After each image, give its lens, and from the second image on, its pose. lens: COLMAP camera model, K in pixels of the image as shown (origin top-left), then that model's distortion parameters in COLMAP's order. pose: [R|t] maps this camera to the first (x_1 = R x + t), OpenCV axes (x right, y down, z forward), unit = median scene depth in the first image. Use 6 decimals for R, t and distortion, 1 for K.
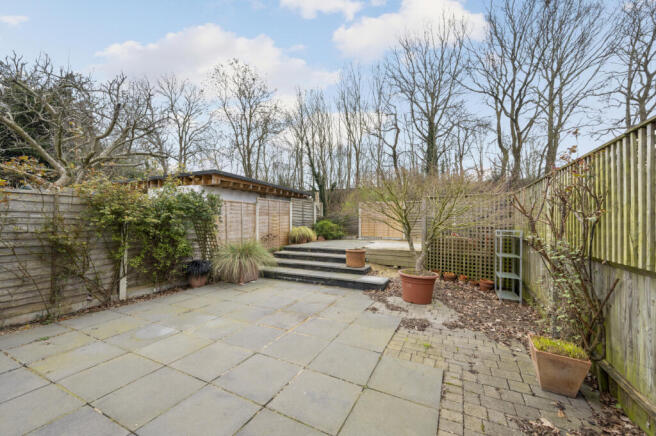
lens RADIAL K [[262.1, 0, 326.2], [0, 262.1, 220.0], [0, 0, 1]] dist [-0.001911, -0.000097]
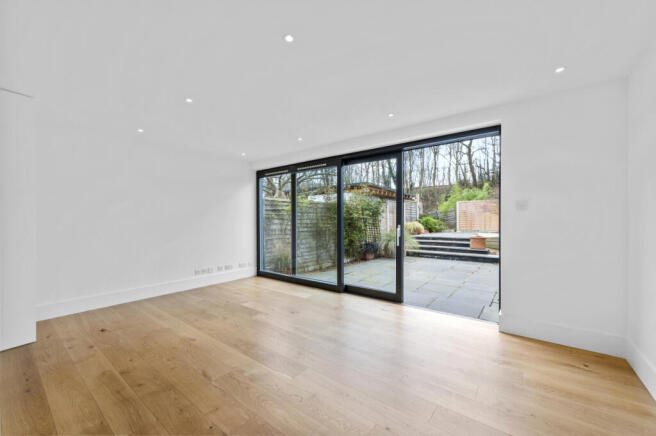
lens RADIAL K [[262.1, 0, 329.4], [0, 262.1, 219.2], [0, 0, 1]] dist [-0.001911, -0.000097]
pose [[0.983205, -0.001512, -0.182496, -0.409432], [0.003252, 0.999952, 0.009234, 0.000283], [0.182473, -0.009672, 0.983163, -0.518021]]
